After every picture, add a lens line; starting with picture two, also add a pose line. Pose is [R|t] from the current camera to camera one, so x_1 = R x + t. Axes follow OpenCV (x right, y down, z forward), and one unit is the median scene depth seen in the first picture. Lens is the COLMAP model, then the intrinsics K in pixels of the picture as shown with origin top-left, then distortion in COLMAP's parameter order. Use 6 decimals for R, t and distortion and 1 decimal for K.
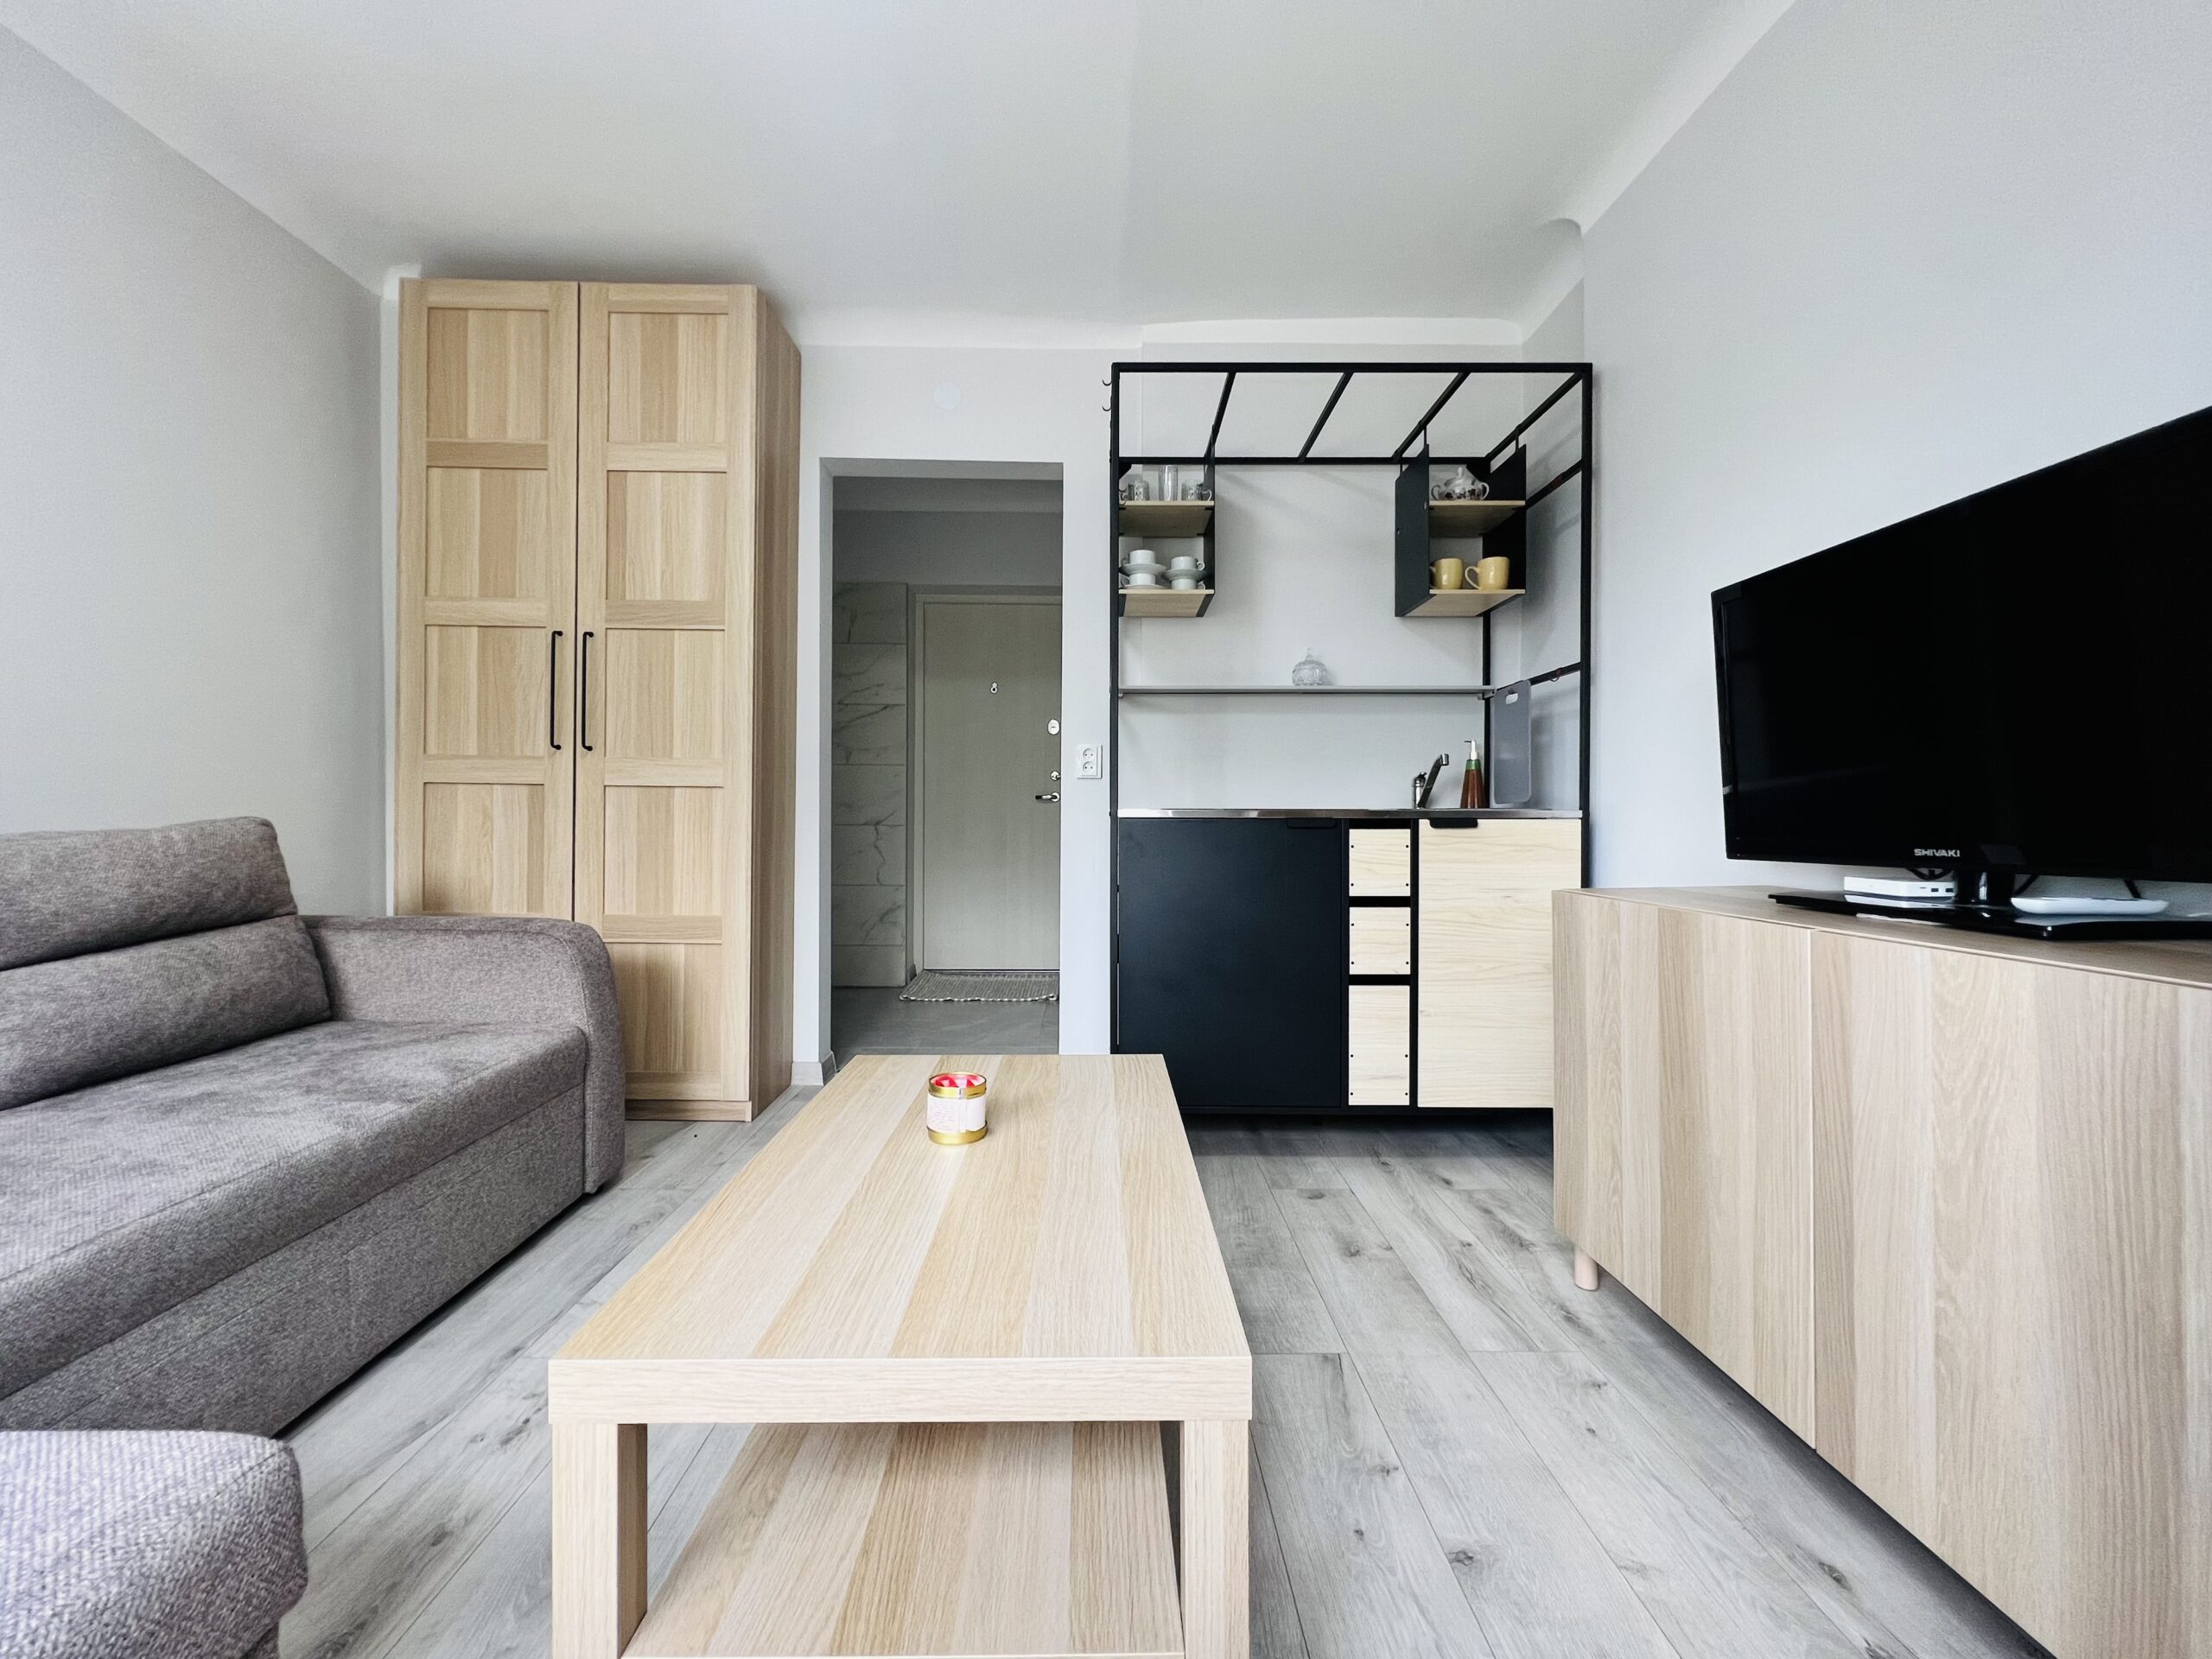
lens RADIAL K [[889.1, 0, 1100.2], [0, 889.1, 825.5], [0, 0, 1]] dist [-0.001240, 0.000403]
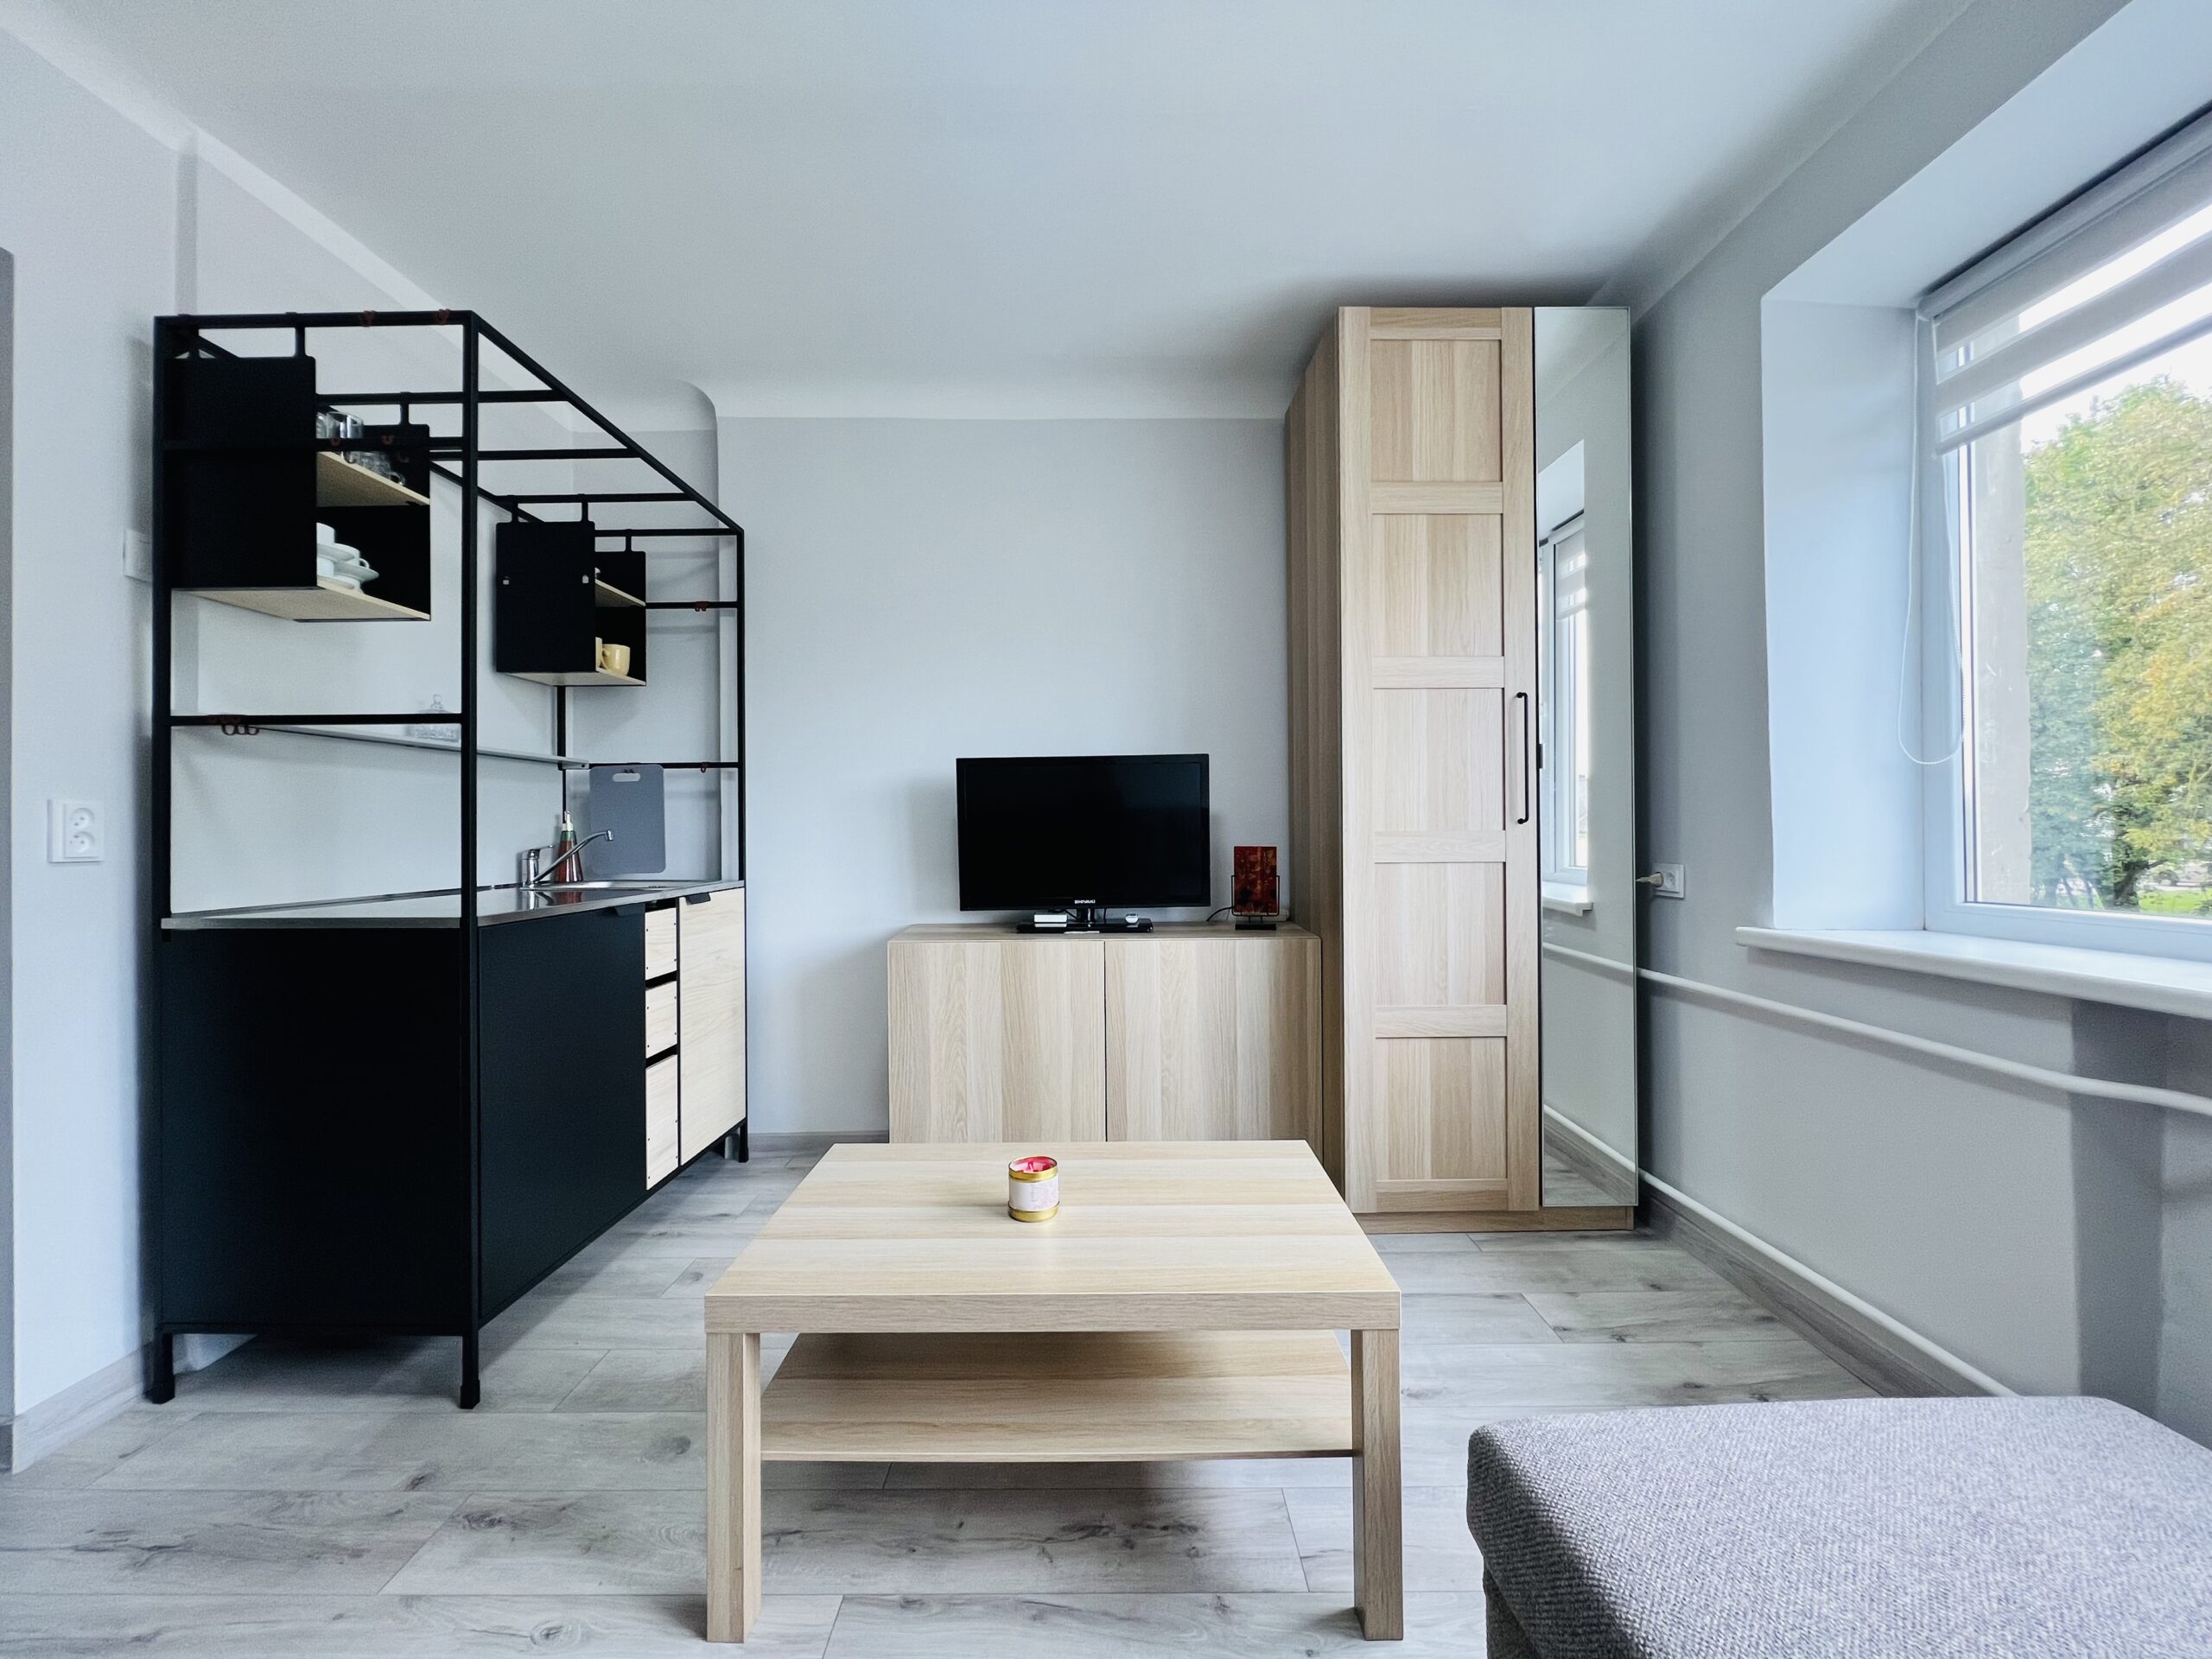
lens RADIAL K [[889.1, 0, 1098.7], [0, 889.1, 823.5], [0, 0, 1]] dist [-0.001240, 0.000403]
pose [[0.015768, 0.004985, 0.999863, -0.684338], [0.016230, 0.999855, -0.005241, -0.079595], [-0.999744, 0.016310, 0.015685, 0.455190]]
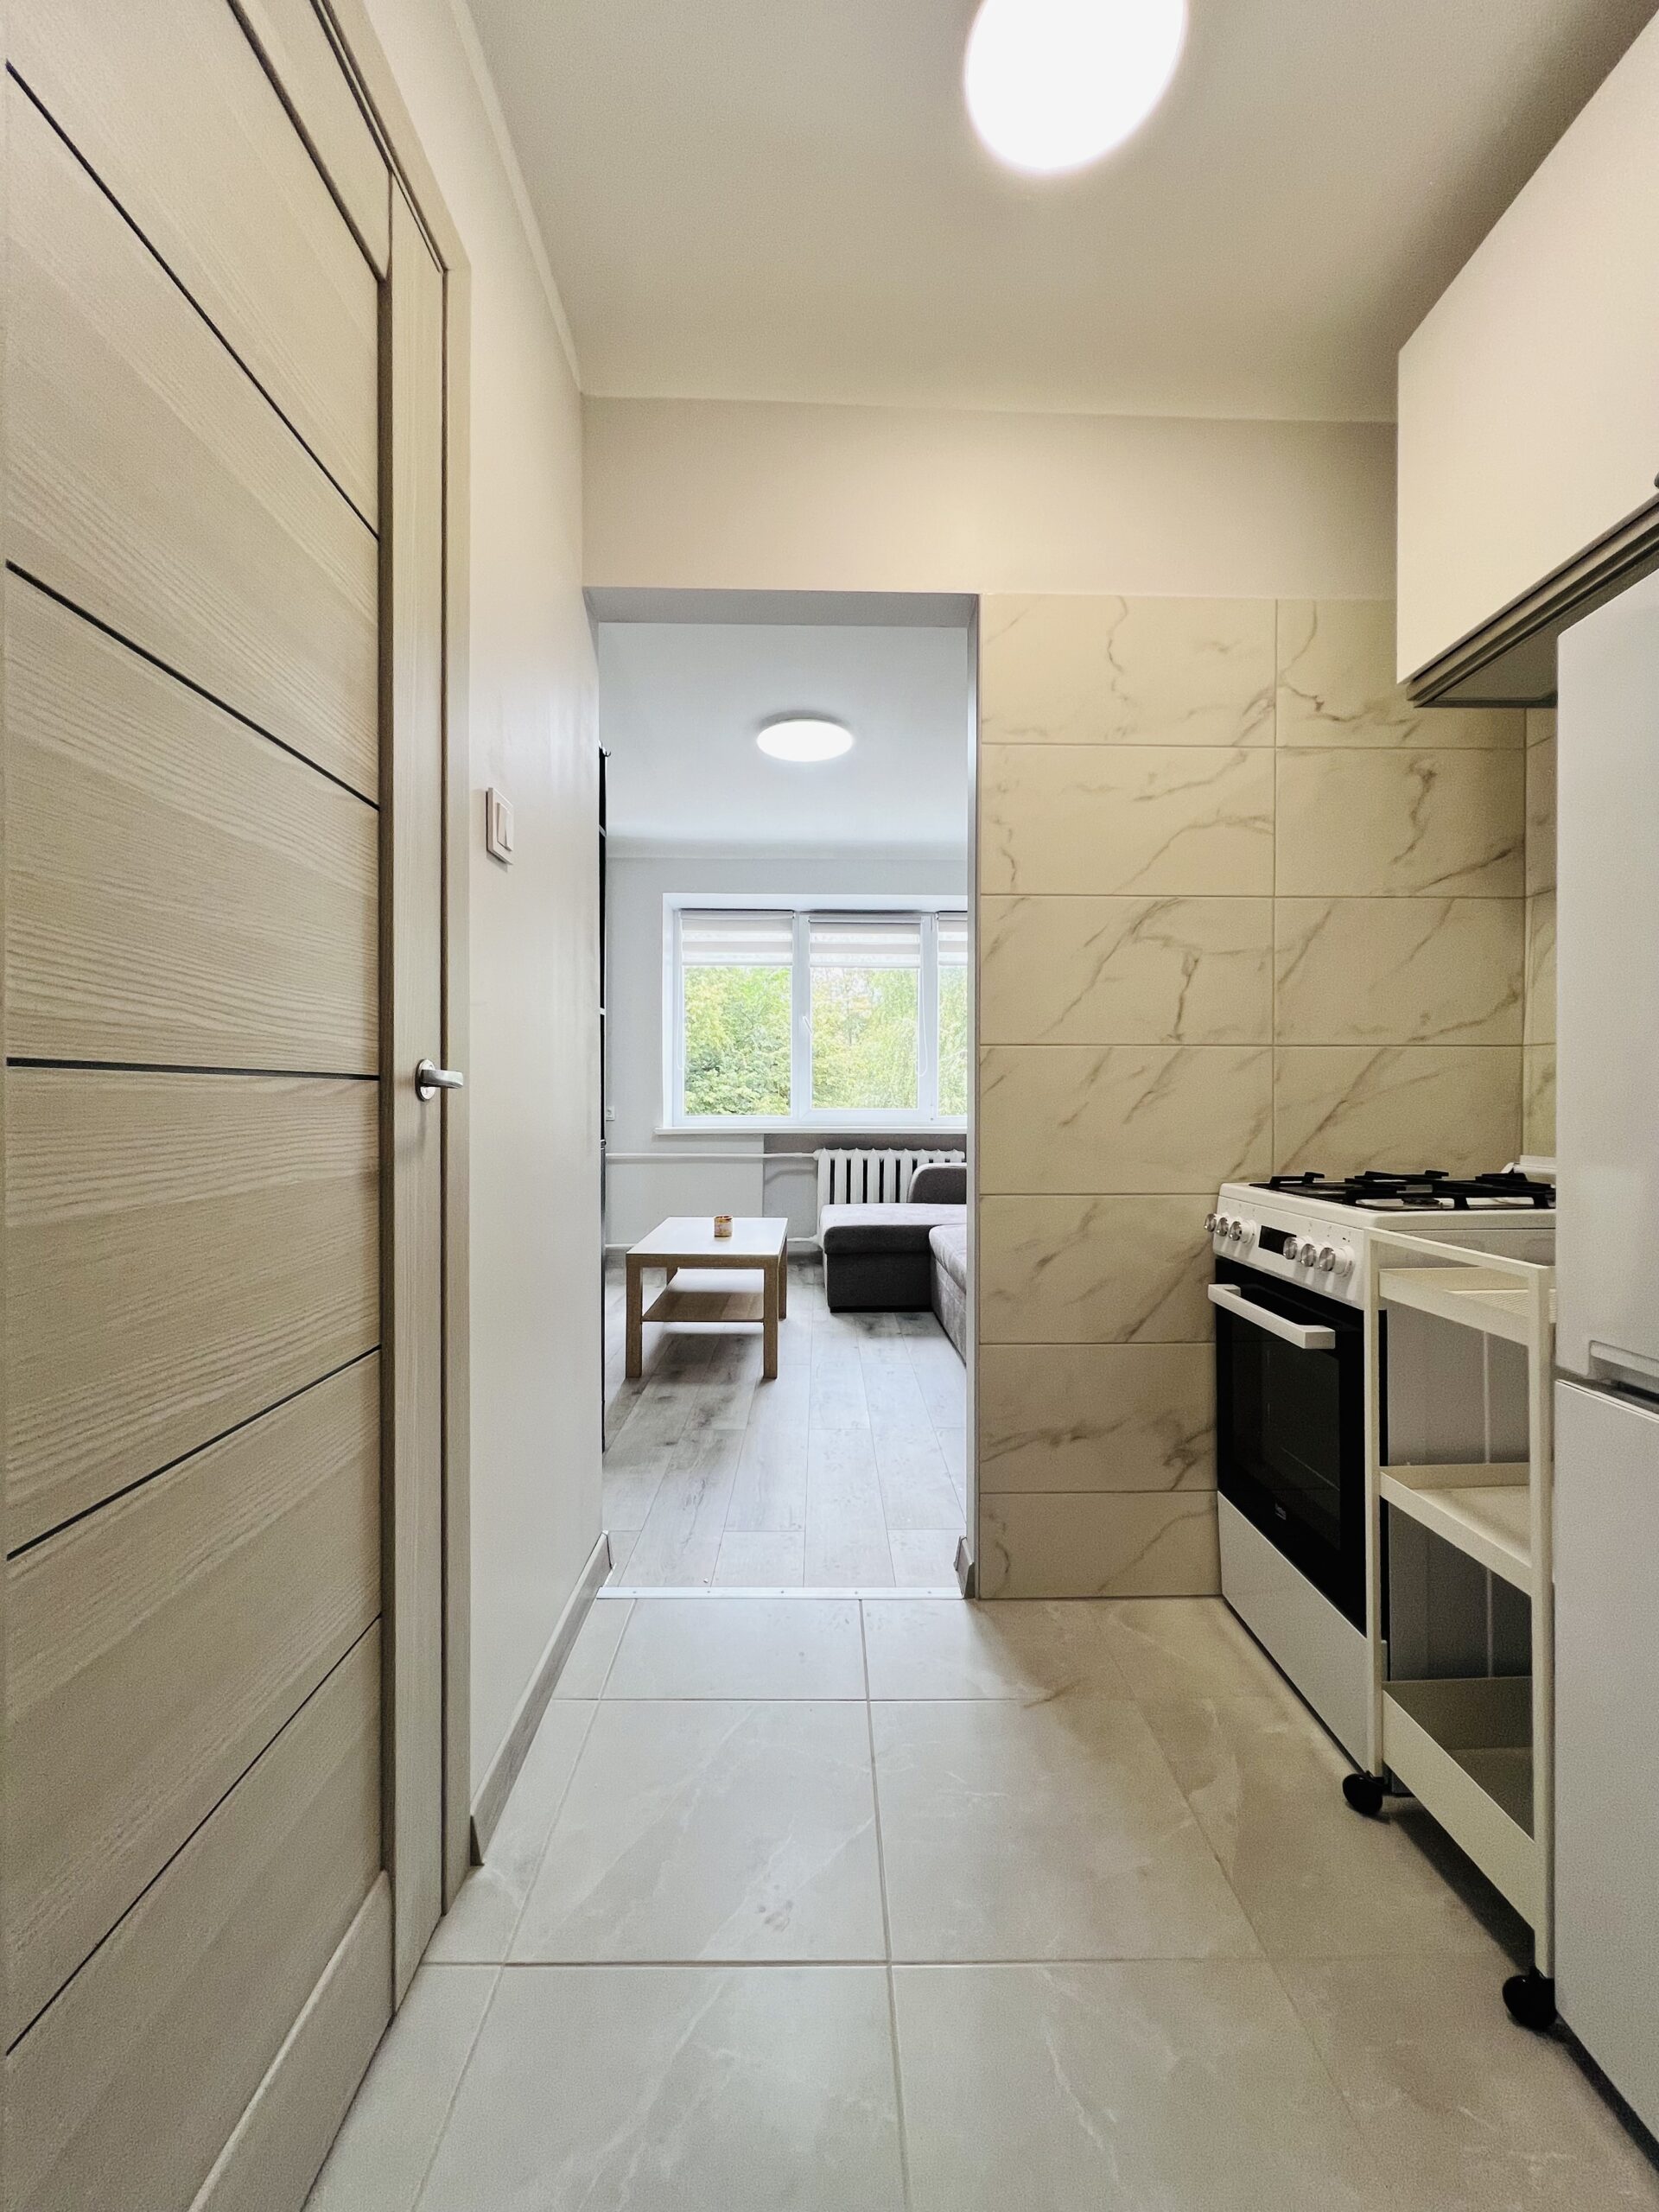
lens RADIAL K [[889.1, 0, 842.6], [0, 889.1, 1083.7], [0, 0, 1]] dist [-0.001240, 0.000403]
pose [[-0.999862, -0.006314, -0.015377, -0.266451], [-0.006299, 0.999980, -0.000979, -0.087674], [0.015382, -0.000882, -0.999881, 2.081646]]
